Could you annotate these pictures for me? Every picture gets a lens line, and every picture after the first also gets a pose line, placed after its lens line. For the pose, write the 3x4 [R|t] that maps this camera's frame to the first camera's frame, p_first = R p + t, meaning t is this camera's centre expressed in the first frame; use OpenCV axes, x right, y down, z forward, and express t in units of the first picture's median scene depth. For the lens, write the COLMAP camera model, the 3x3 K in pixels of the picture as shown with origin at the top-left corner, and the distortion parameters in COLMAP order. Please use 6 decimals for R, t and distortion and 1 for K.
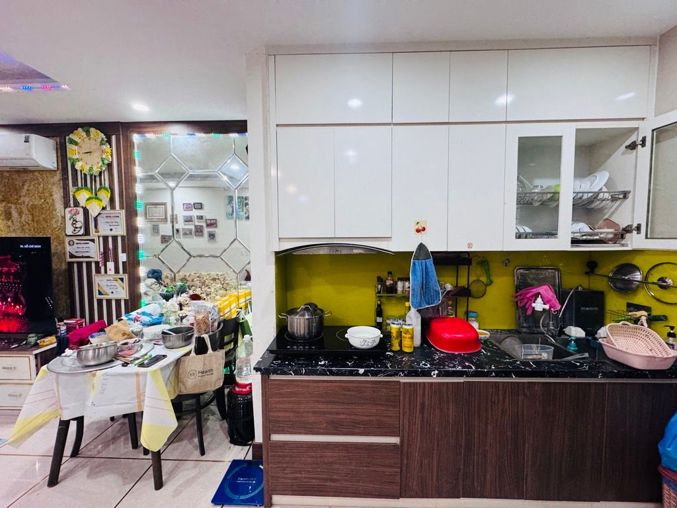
lens RADIAL K [[269.0, 0, 337.4], [0, 269.0, 253.7], [0, 0, 1]] dist [-0.001186, -0.000019]
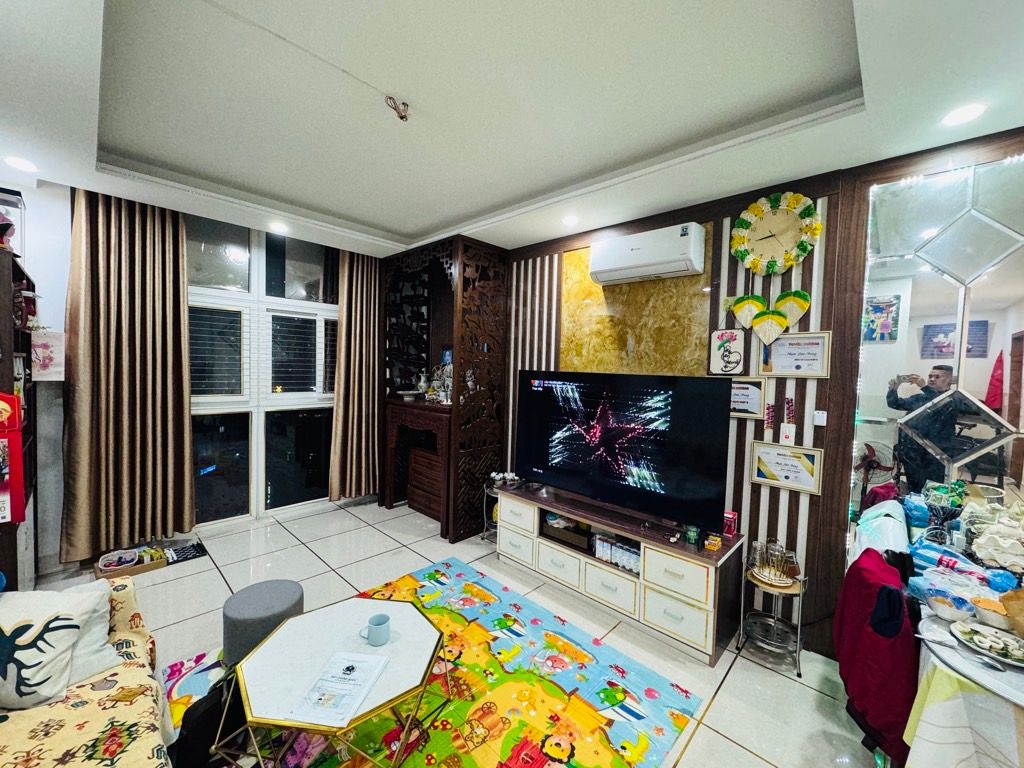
lens RADIAL K [[406.9, 0, 512.5], [0, 406.9, 384.0], [0, 0, 1]] dist [-0.001186, -0.000019]
pose [[0.750884, 0.055182, -0.658124, -0.726253], [-0.069350, 0.997582, 0.004520, -0.016299], [0.656783, 0.042247, 0.752896, -0.035348]]
